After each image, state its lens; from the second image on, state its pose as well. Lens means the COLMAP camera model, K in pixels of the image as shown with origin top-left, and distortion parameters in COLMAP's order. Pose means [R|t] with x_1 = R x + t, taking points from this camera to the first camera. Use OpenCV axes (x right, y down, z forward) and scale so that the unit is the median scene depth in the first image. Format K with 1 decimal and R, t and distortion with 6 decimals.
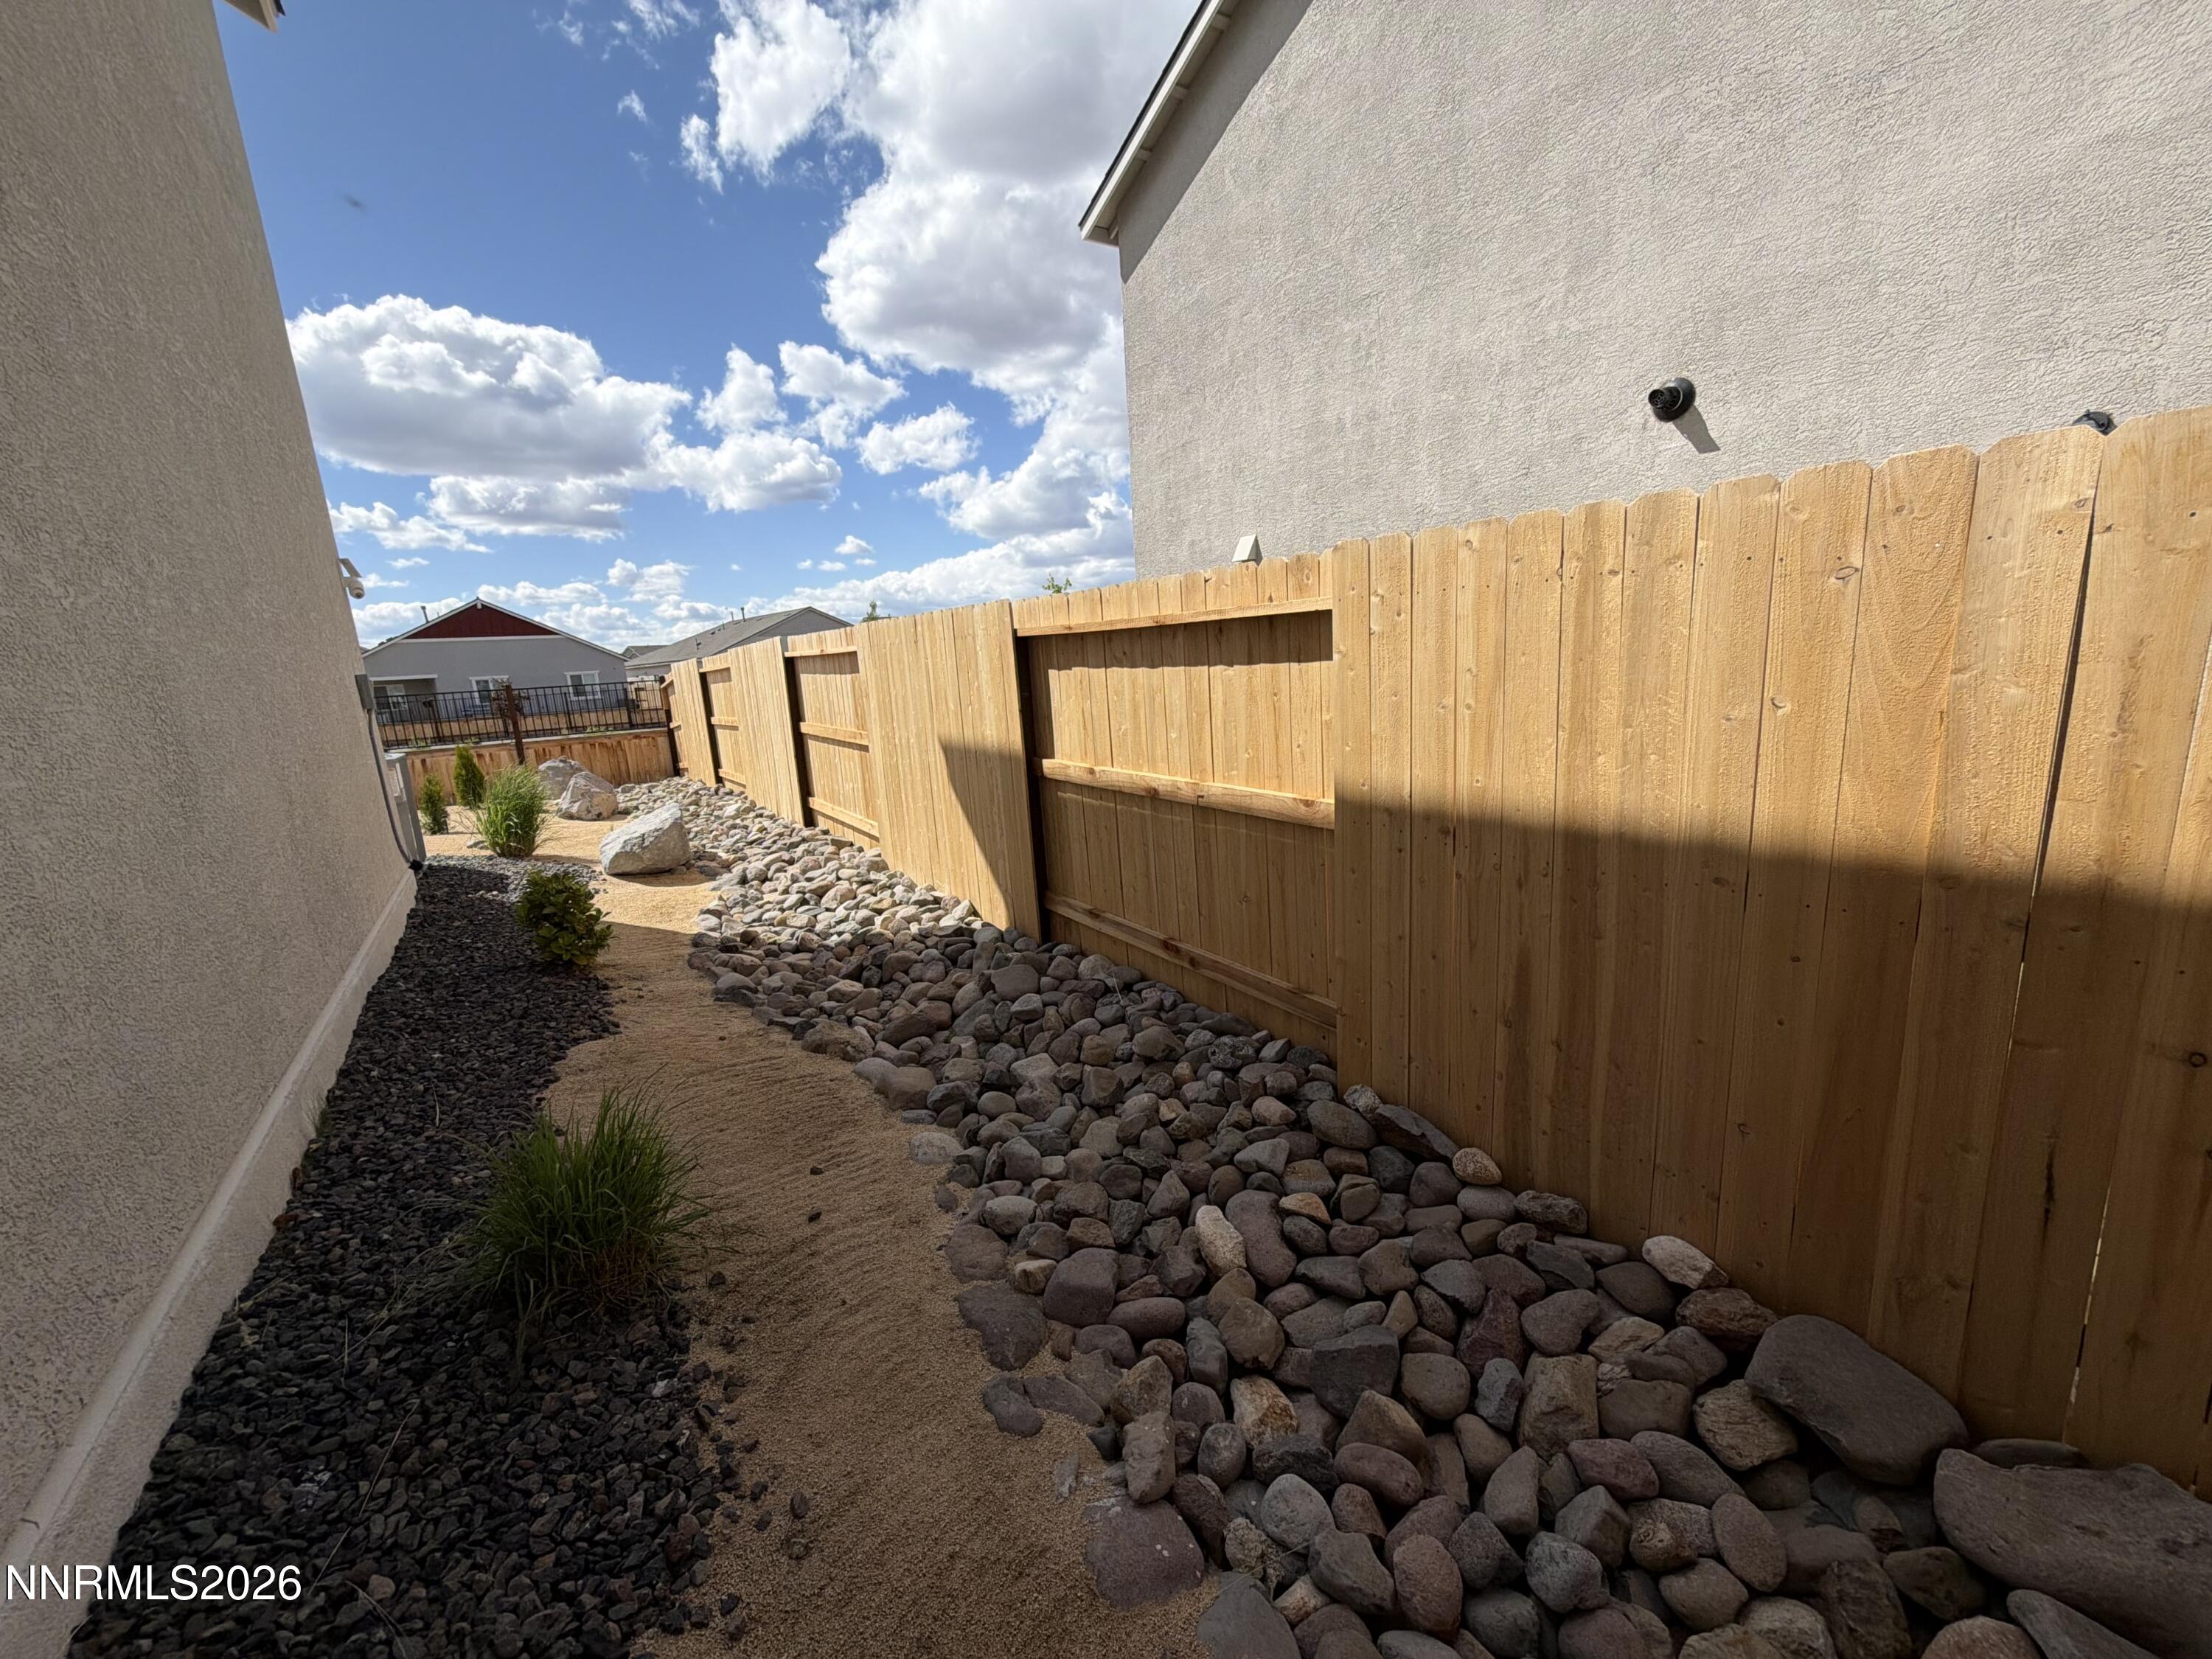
lens RADIAL K [[877.2, 0, 1106.0], [0, 877.2, 829.5], [0, 0, 1]] dist [-0.014173, -0.000103]
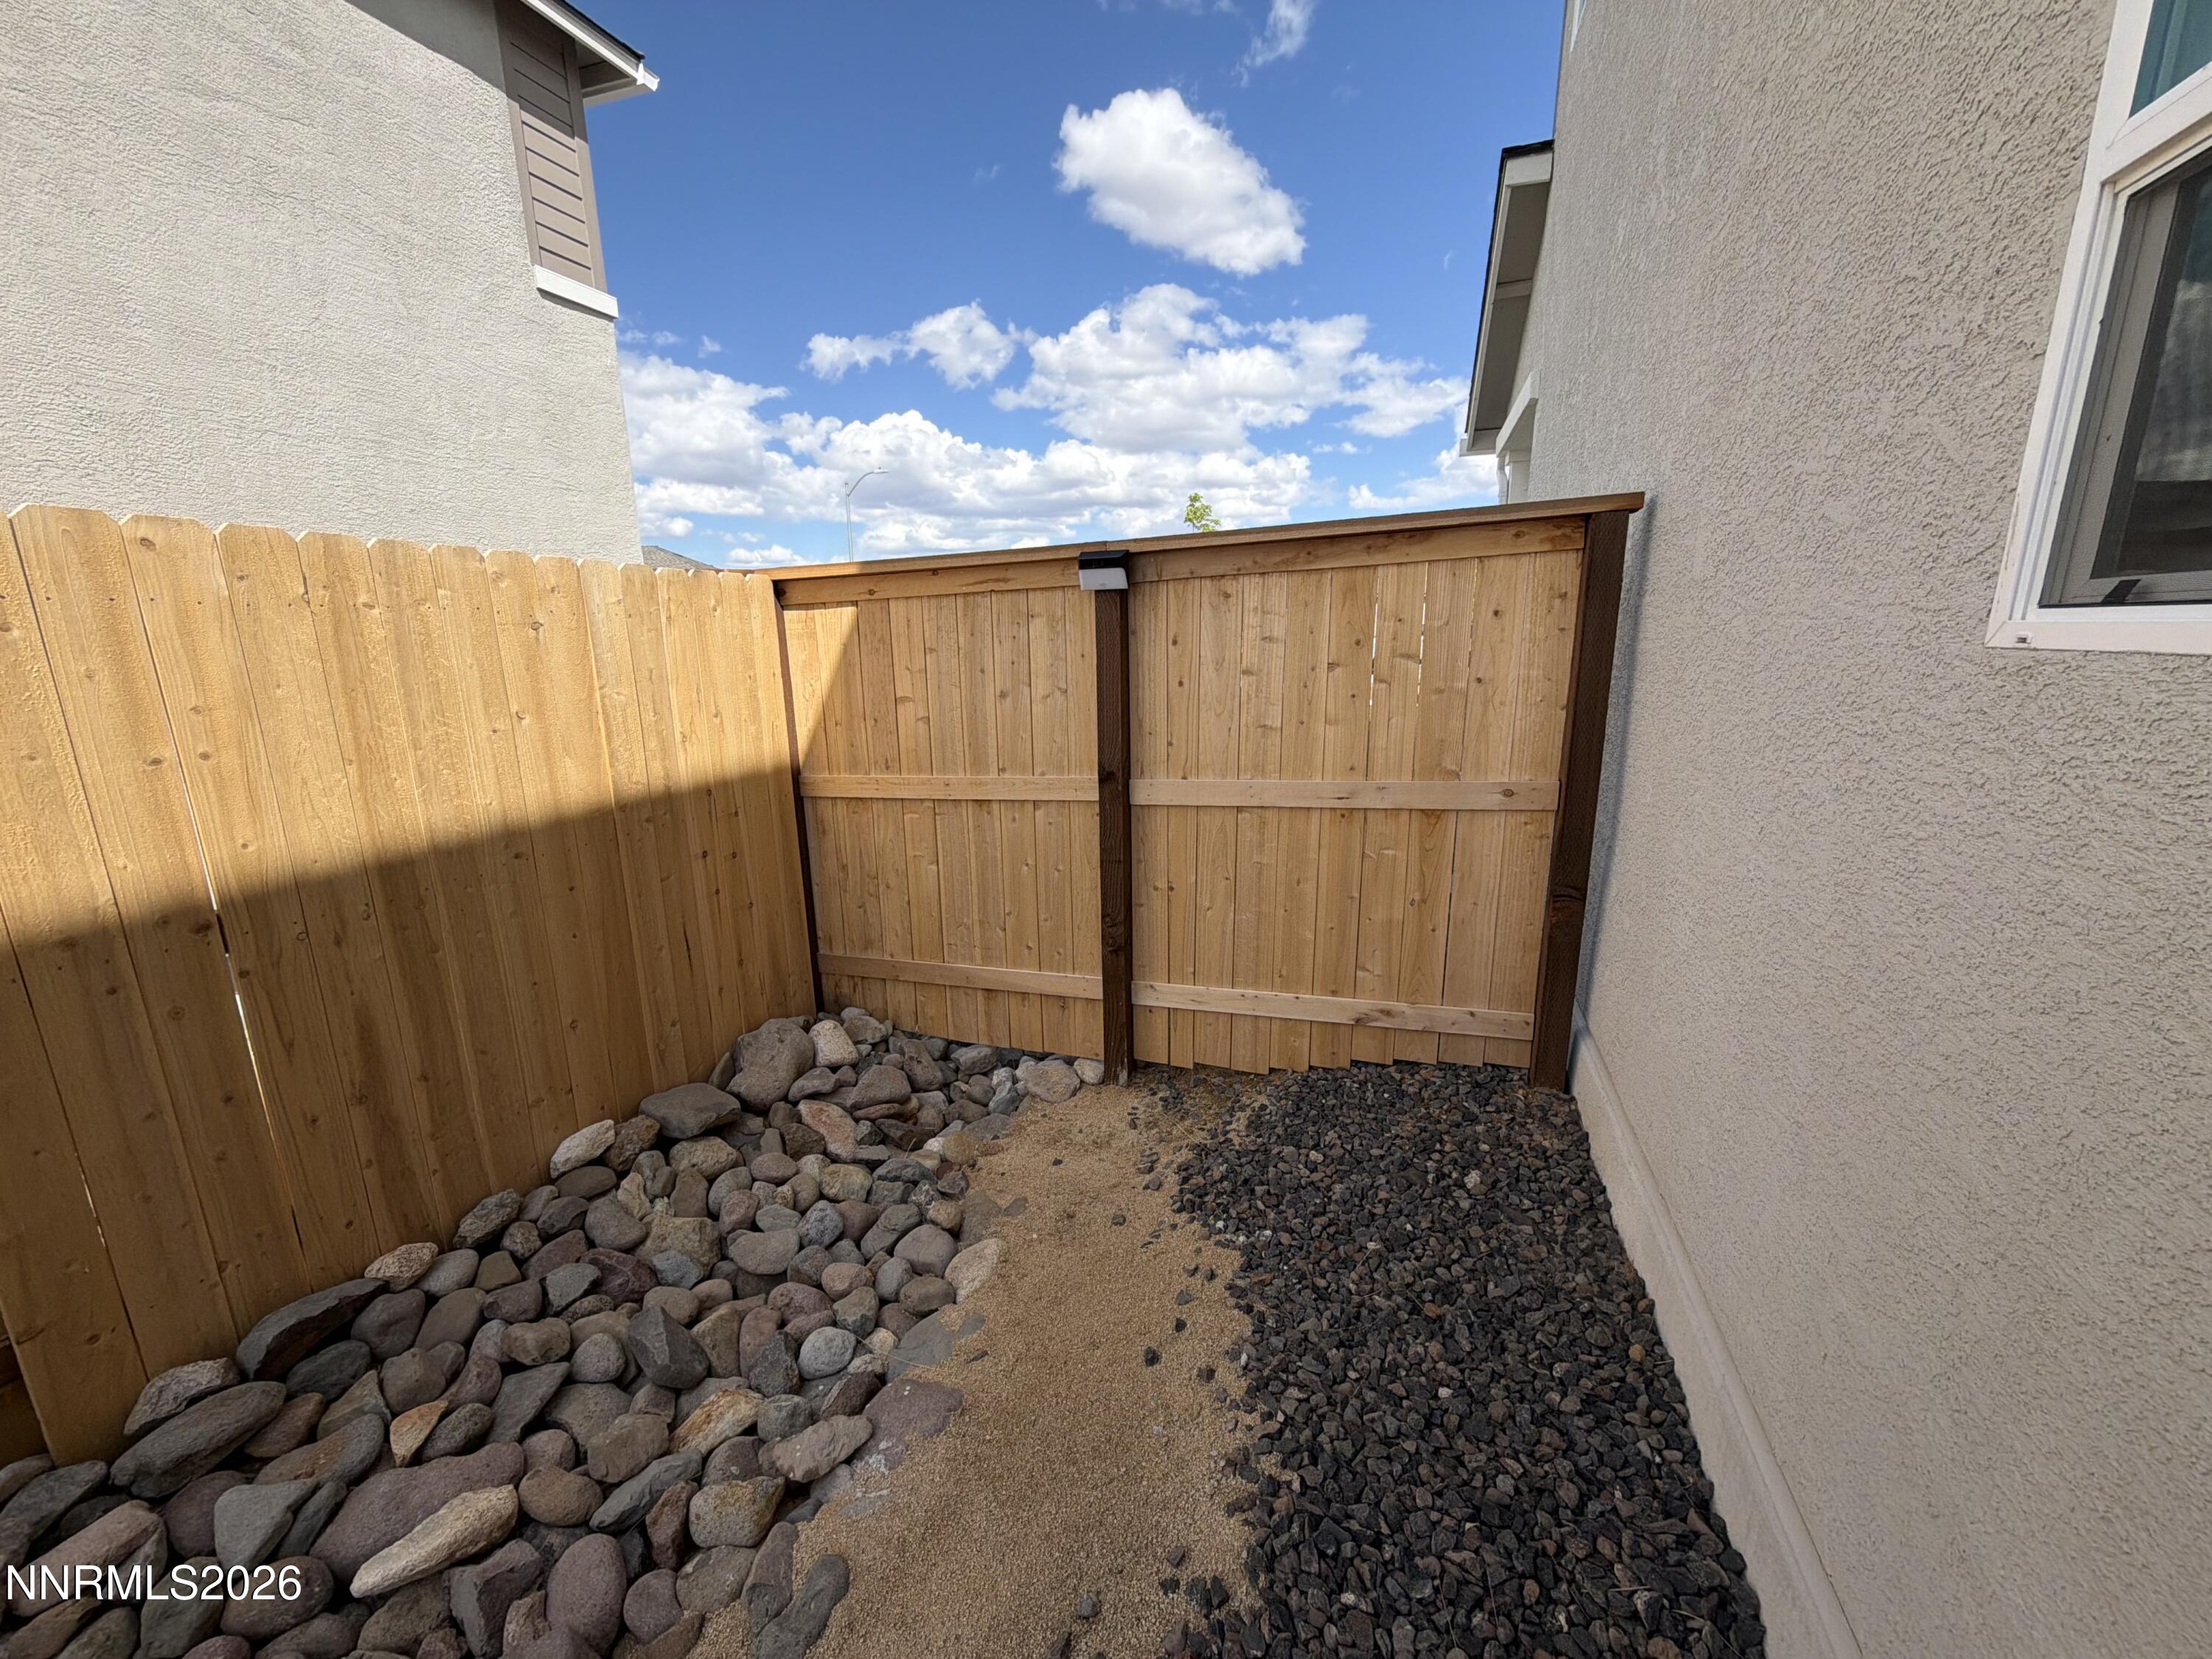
lens RADIAL K [[871.8, 0, 1106.0], [0, 871.8, 829.5], [0, 0, 1]] dist [0.052776, 0.000027]
pose [[-0.604592, -0.109724, 0.788942, -0.821386], [0.211062, 0.932995, 0.291502, -0.169595], [-0.768063, 0.342756, -0.540922, 0.973630]]
